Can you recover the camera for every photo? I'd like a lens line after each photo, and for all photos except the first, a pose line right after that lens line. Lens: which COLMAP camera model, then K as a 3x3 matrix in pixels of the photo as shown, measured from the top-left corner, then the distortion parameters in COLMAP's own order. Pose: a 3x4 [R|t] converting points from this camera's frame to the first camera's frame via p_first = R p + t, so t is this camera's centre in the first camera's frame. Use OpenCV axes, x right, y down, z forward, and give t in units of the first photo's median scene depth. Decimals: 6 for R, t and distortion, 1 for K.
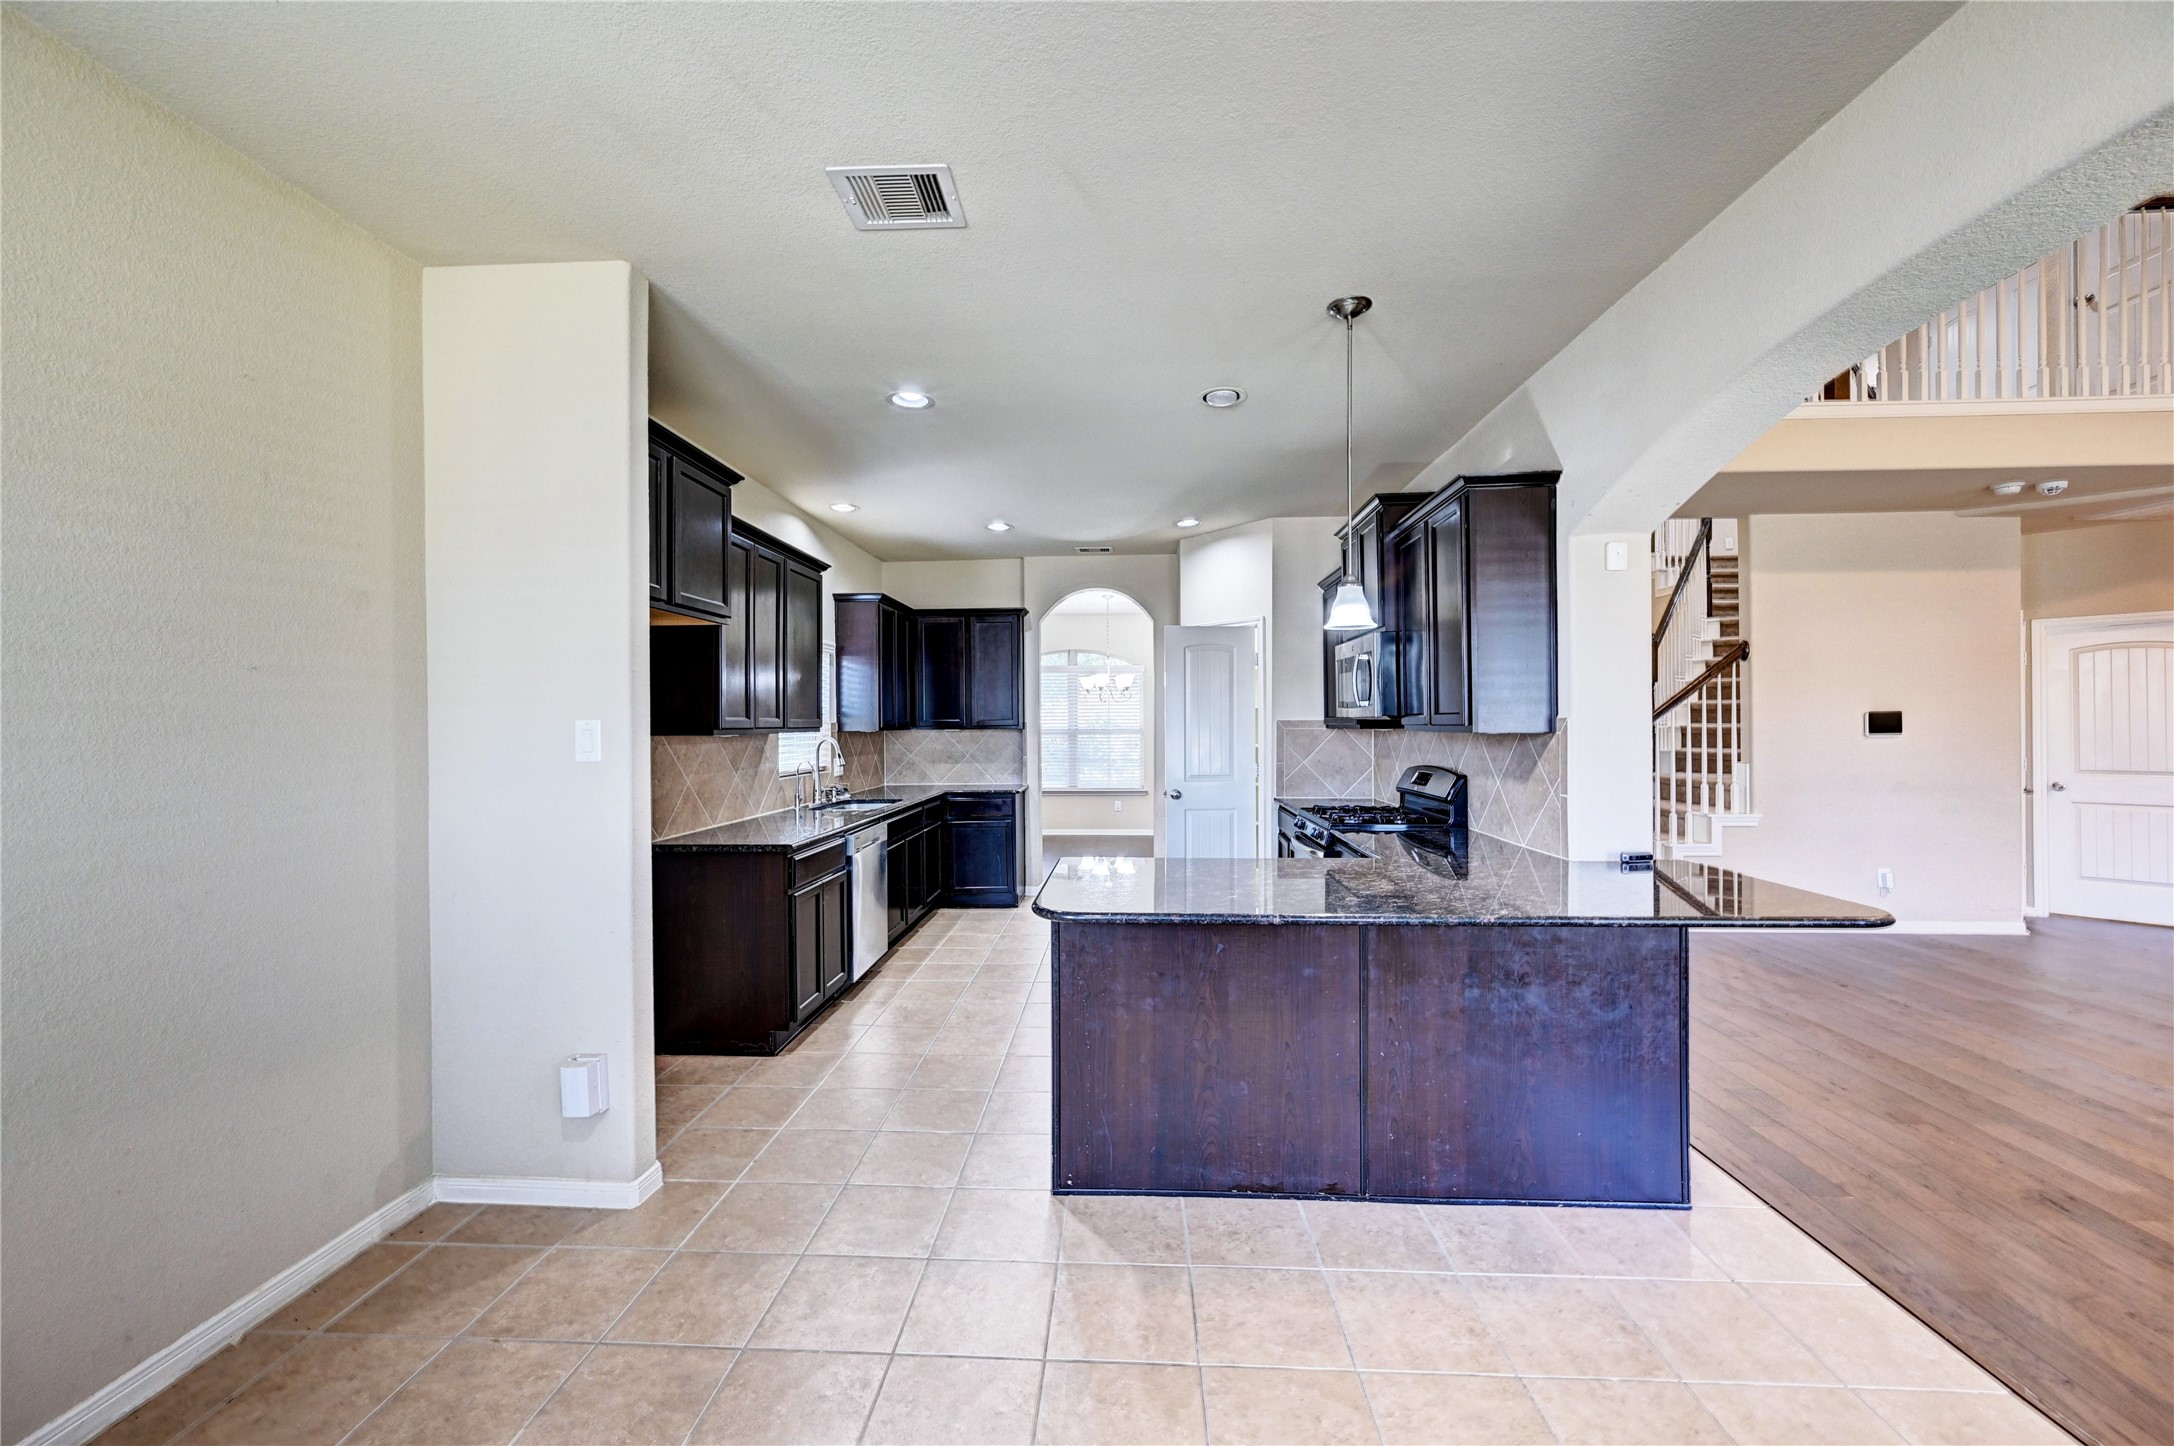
lens RADIAL K [[849.8, 0, 1089.0], [0, 849.8, 723.6], [0, 0, 1]] dist [0.004333, -0.000048]
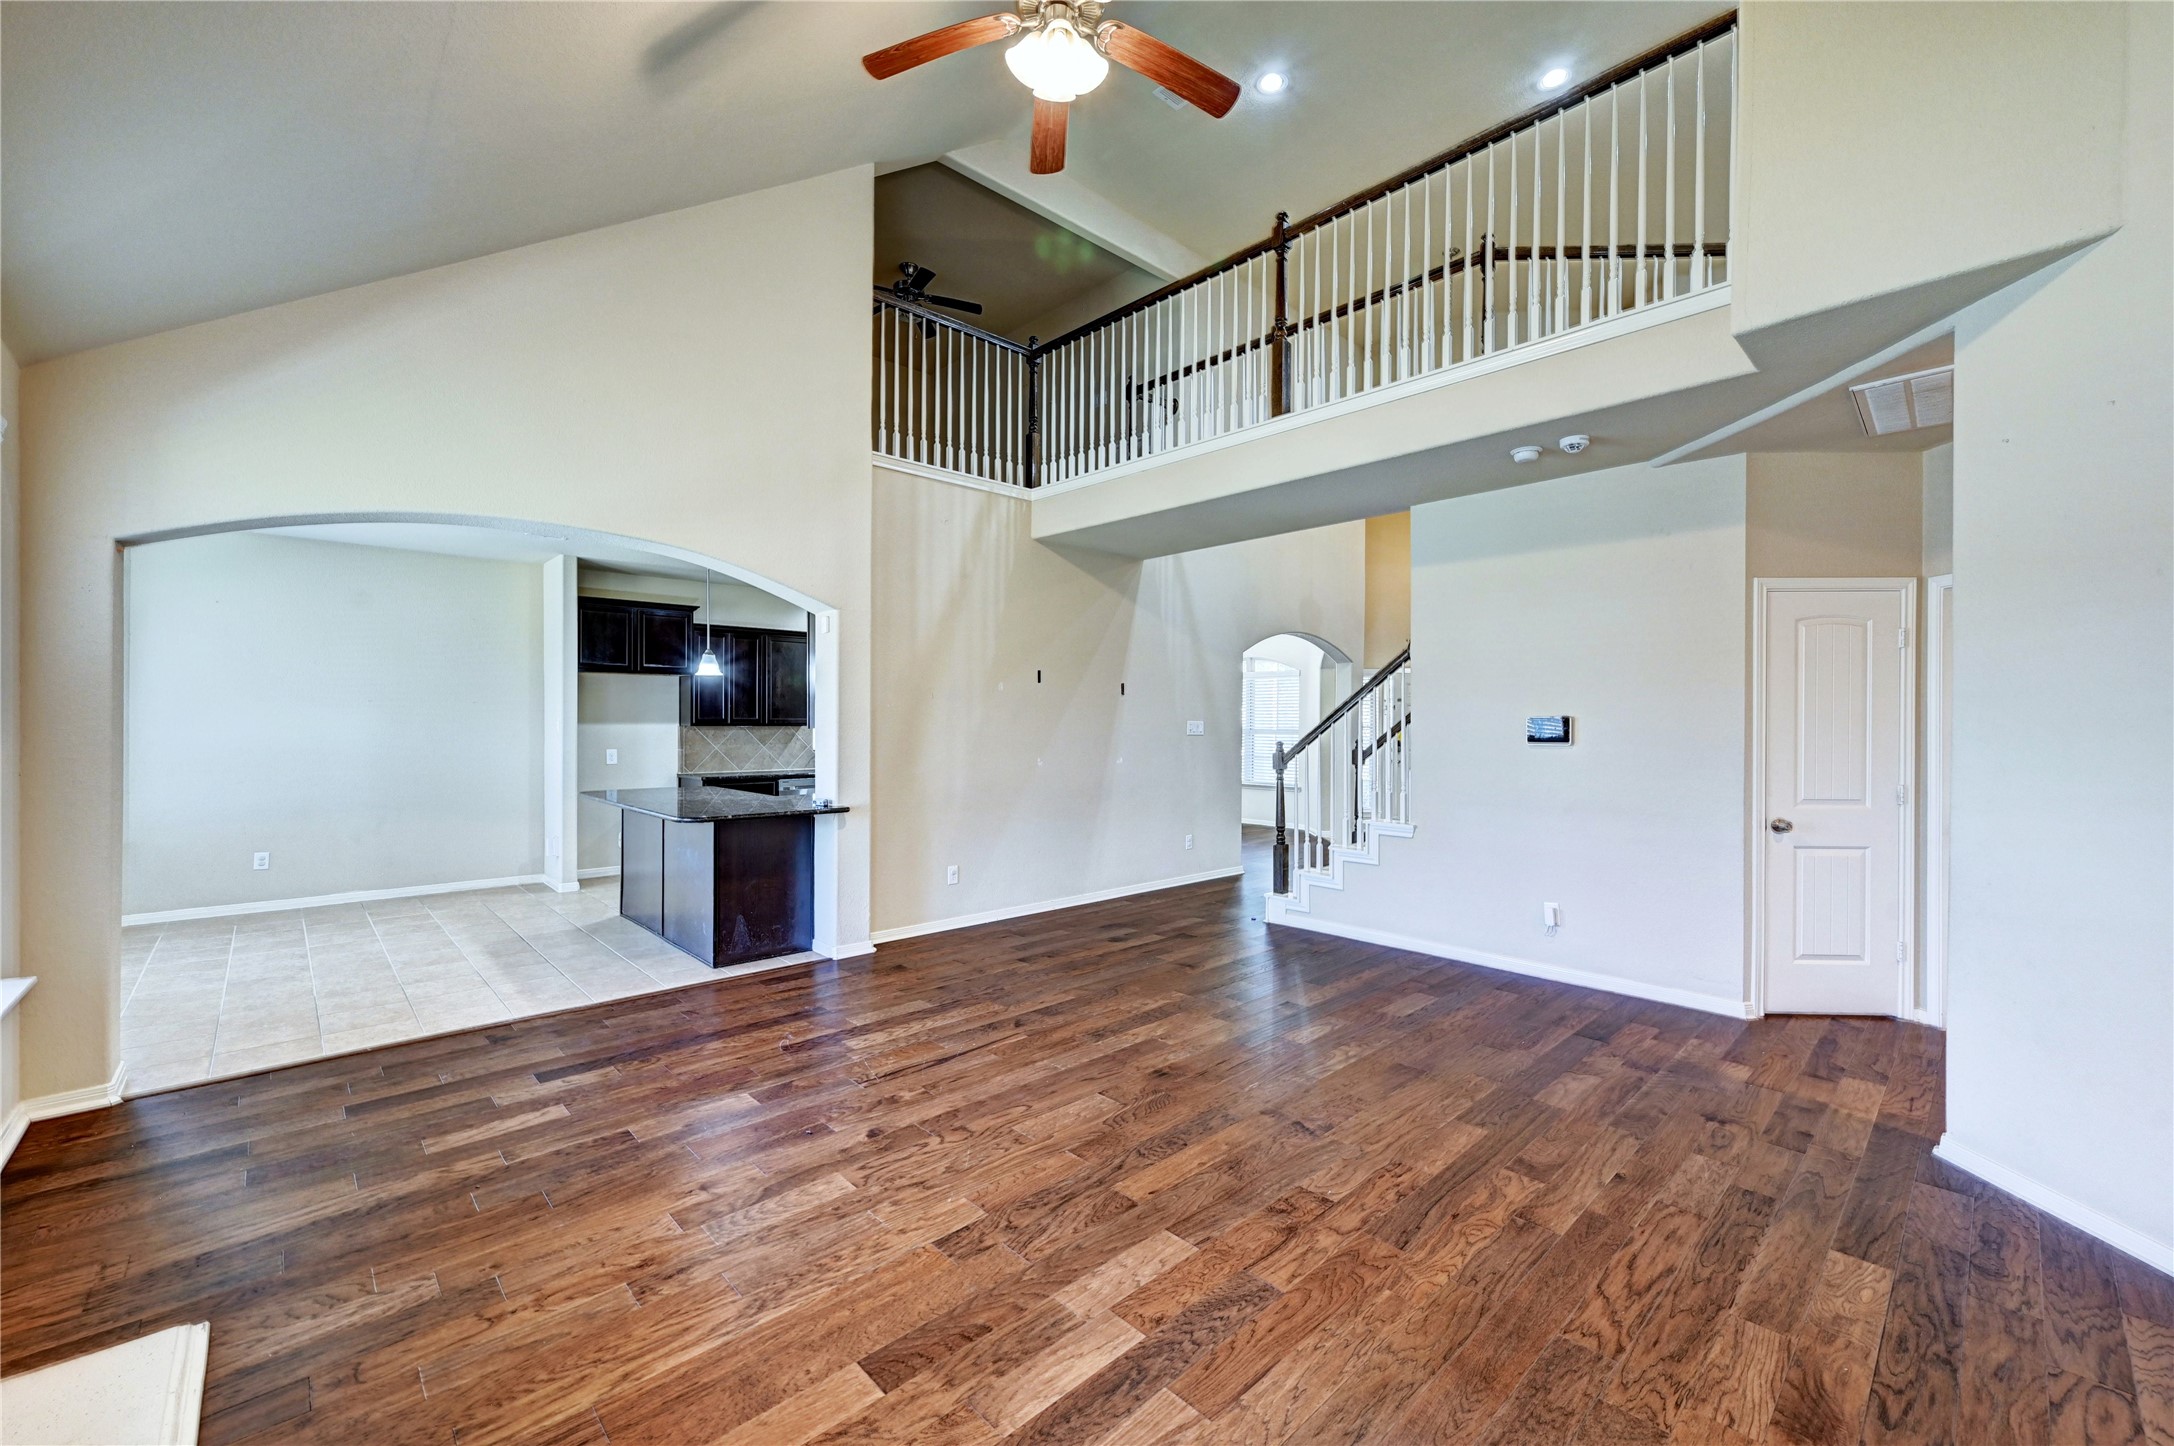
lens RADIAL K [[849.8, 0, 1071.5], [0, 849.8, 724.9], [0, 0, 1]] dist [0.004333, -0.000048]
pose [[0.706777, 0.015347, -0.707269, 1.147628], [-0.011096, 0.999882, 0.010608, -0.014338], [0.707349, 0.000350, 0.706864, 0.097187]]
